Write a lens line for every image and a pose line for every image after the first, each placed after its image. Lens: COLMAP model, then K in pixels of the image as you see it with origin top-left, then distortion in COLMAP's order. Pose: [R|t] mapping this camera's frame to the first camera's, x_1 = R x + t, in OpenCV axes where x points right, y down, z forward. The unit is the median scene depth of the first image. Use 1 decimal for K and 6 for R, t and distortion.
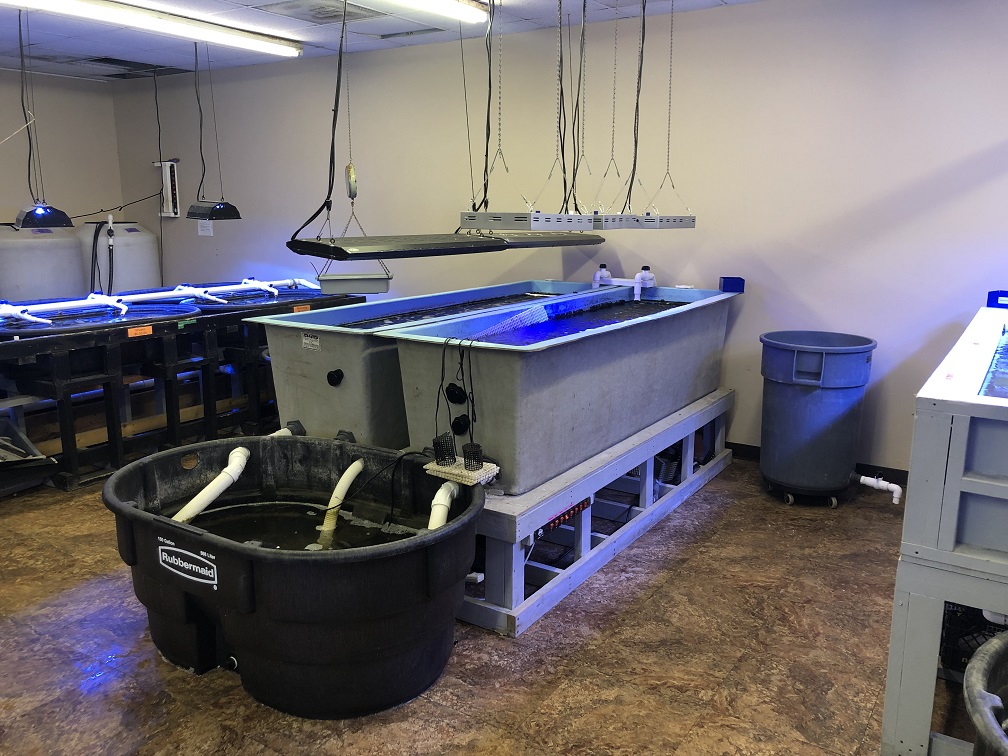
lens RADIAL K [[833.4, 0, 499.1], [0, 833.4, 376.4], [0, 0, 1]] dist [0.034154, -0.029434]
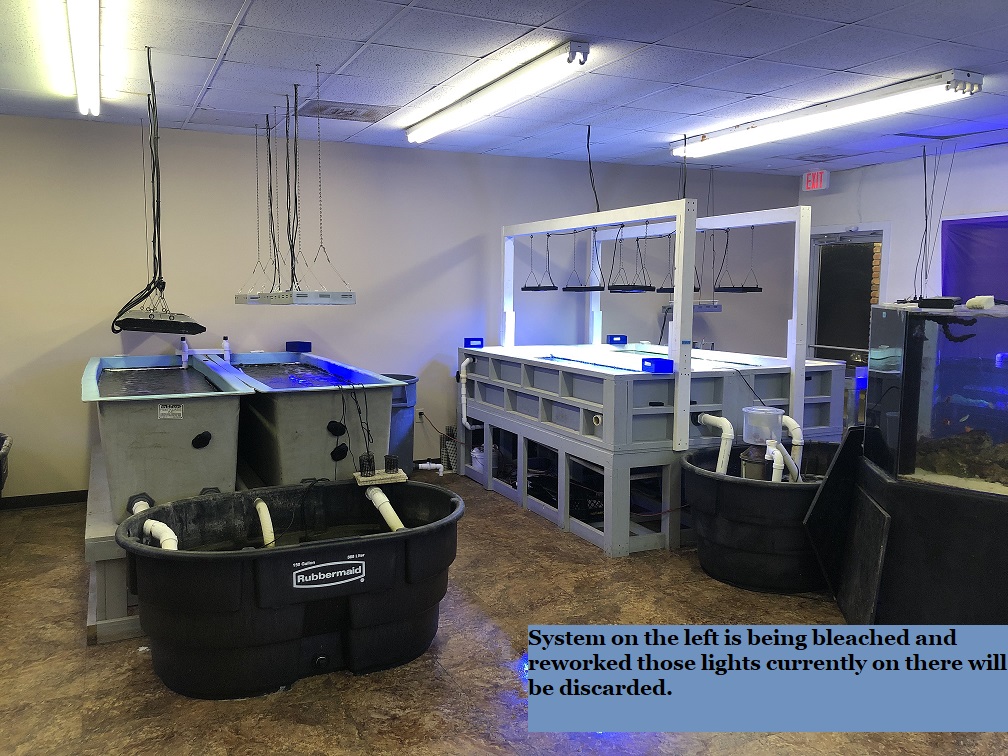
lens RADIAL K [[833.4, 0, 501.0], [0, 833.4, 374.0], [0, 0, 1]] dist [0.034154, -0.029434]
pose [[0.522259, -0.088502, 0.848182, -1.059165], [0.171562, 0.985169, -0.002842, -0.015462], [-0.835351, 0.147000, 0.529697, 0.081286]]
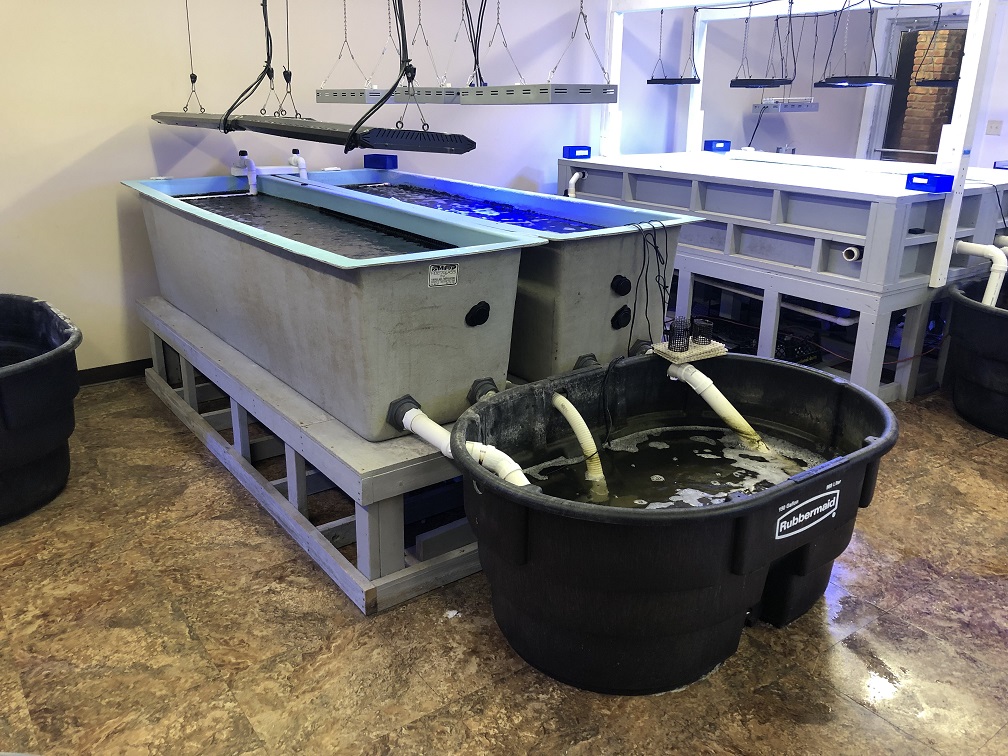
lens RADIAL K [[833.4, 0, 494.8], [0, 833.4, 364.1], [0, 0, 1]] dist [0.034154, -0.029434]
pose [[0.349248, -0.298903, 0.888078, -1.007130], [0.184701, 0.951124, 0.247487, -0.160472], [-0.918646, 0.077594, 0.387386, 0.801802]]
